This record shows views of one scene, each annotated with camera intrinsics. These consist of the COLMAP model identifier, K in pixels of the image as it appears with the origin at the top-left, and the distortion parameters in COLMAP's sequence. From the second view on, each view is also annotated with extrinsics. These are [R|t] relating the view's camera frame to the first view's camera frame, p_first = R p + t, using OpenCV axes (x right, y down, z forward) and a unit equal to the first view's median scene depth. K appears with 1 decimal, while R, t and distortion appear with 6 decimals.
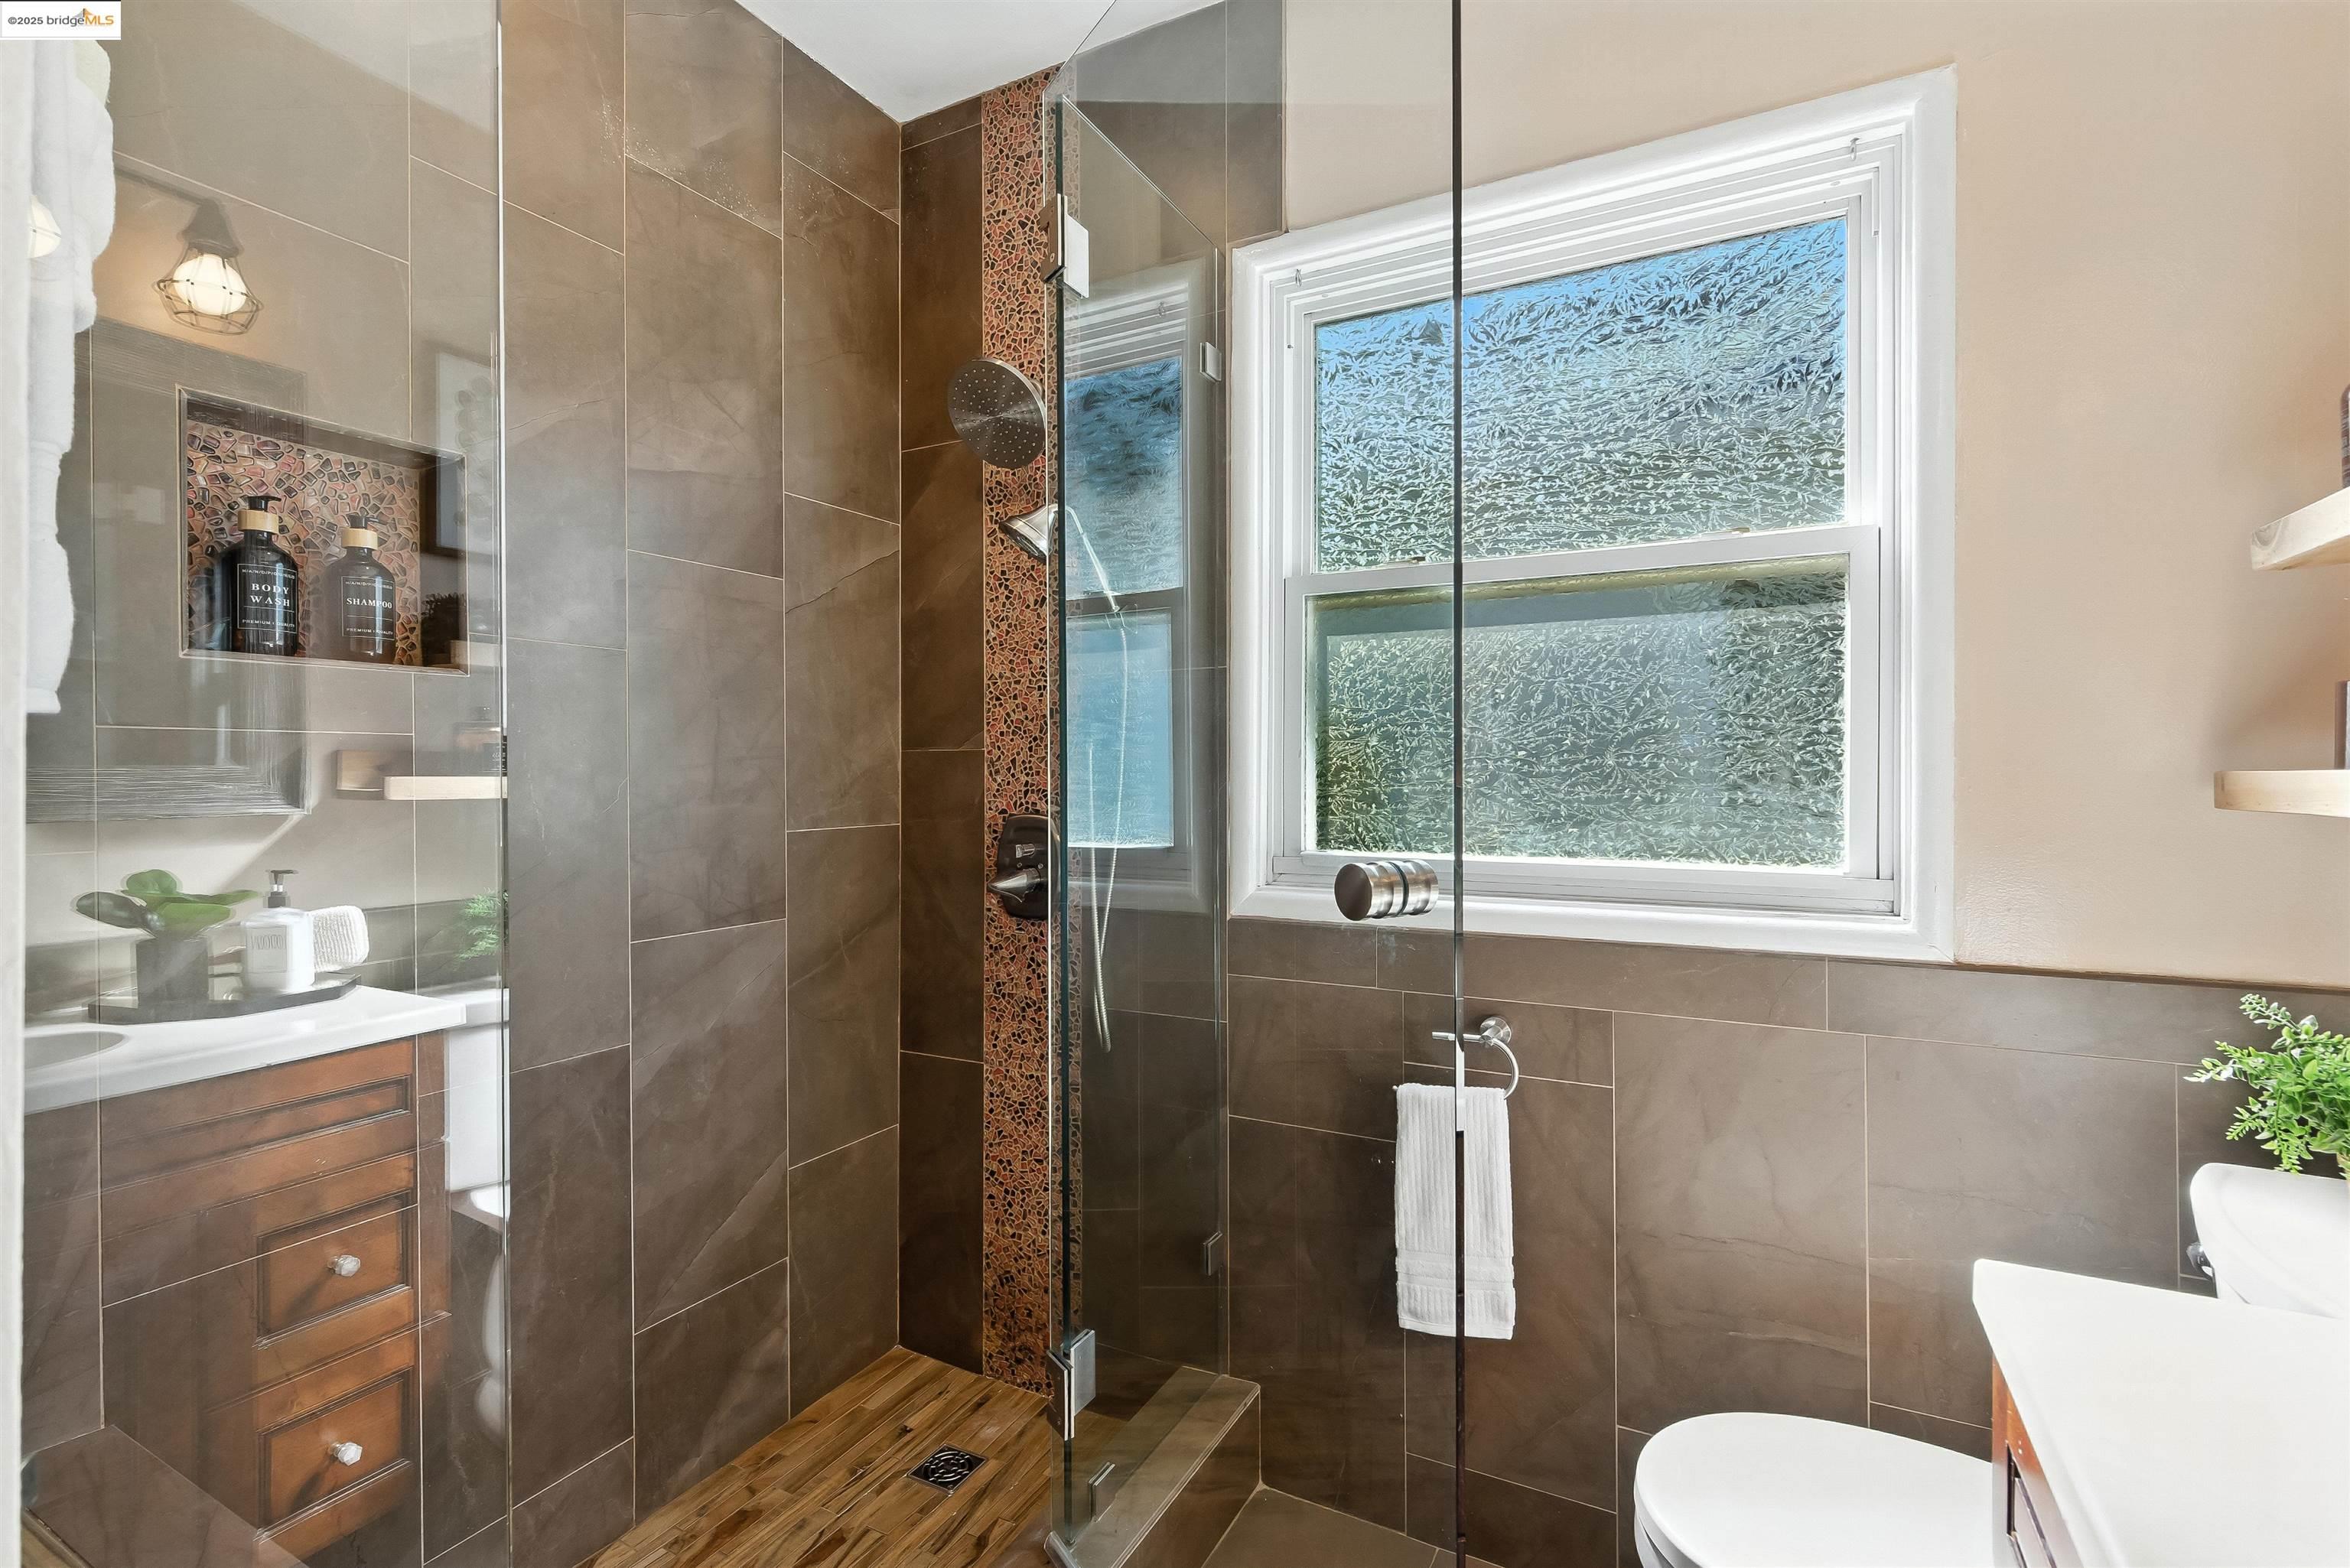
lens RADIAL K [[1071.6, 0, 1172.7], [0, 1071.6, 778.8], [0, 0, 1]] dist [0.005300, -0.001909]
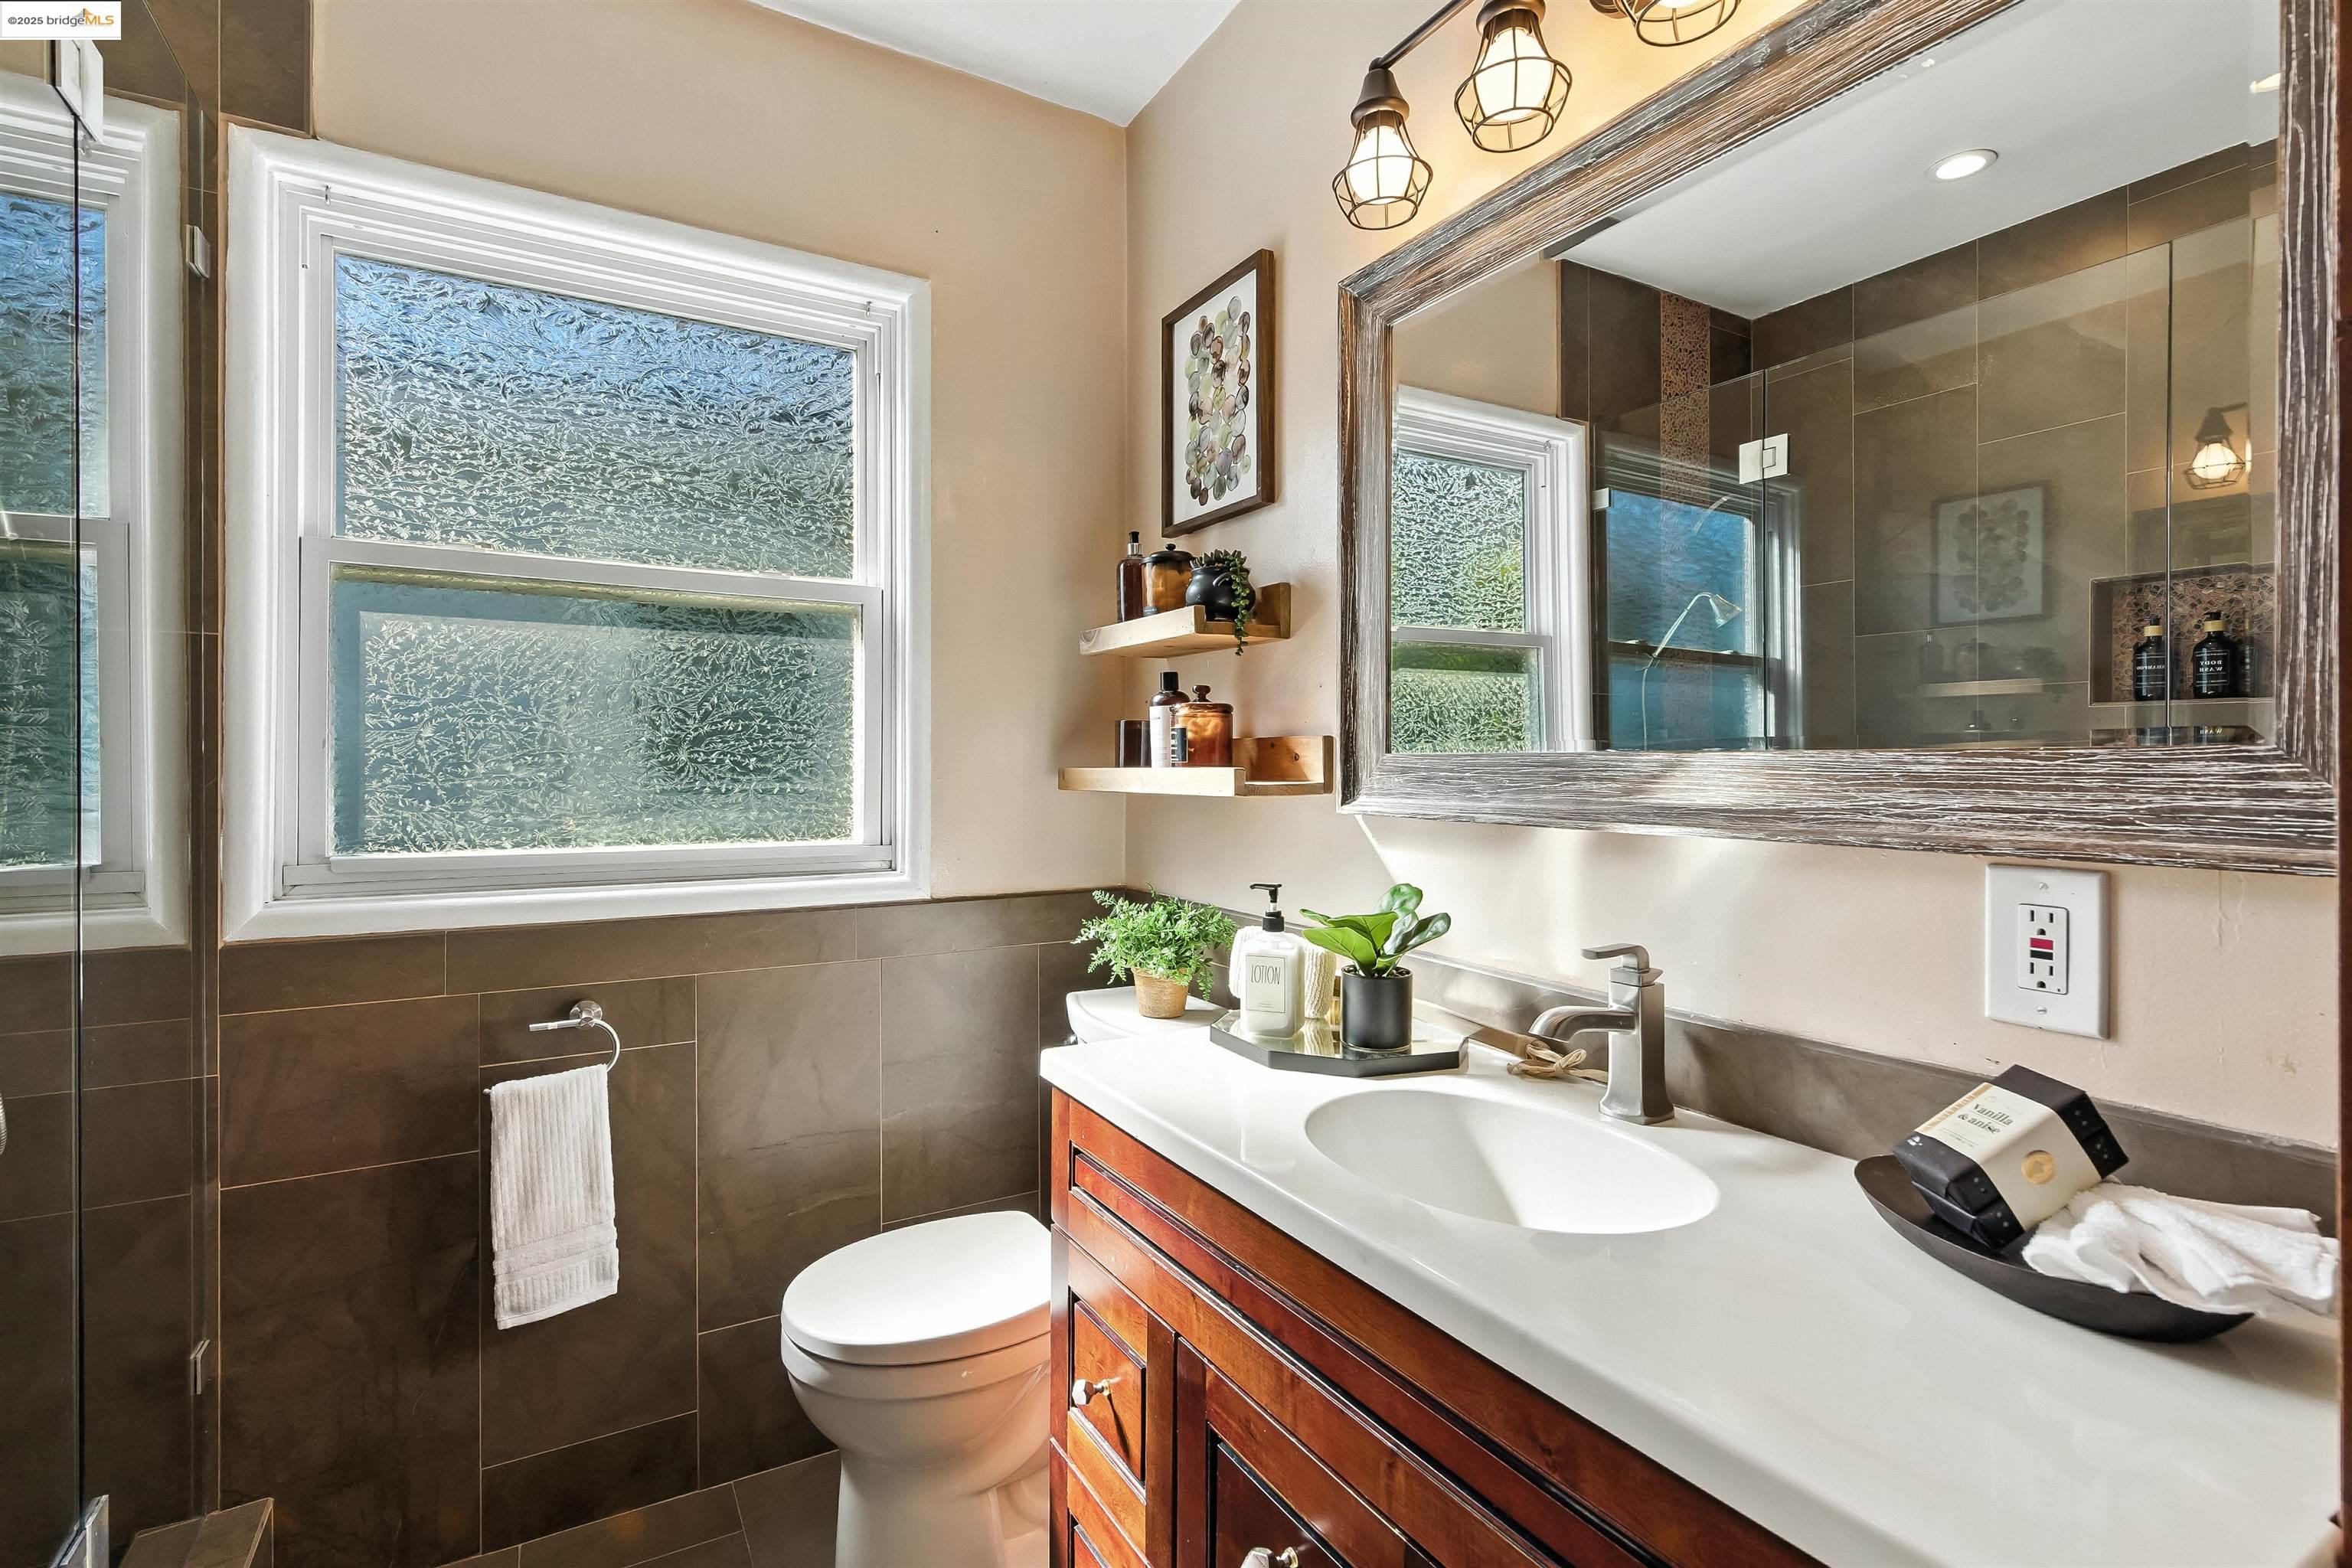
lens RADIAL K [[1072.6, 0, 1184.1], [0, 1072.6, 774.6], [0, 0, 1]] dist [0.005300, -0.001909]
pose [[0.529797, -0.002667, 0.848120, -0.275114], [0.001225, 0.999996, 0.002380, 0.000067], [-0.848123, -0.000222, 0.529799, -0.051313]]
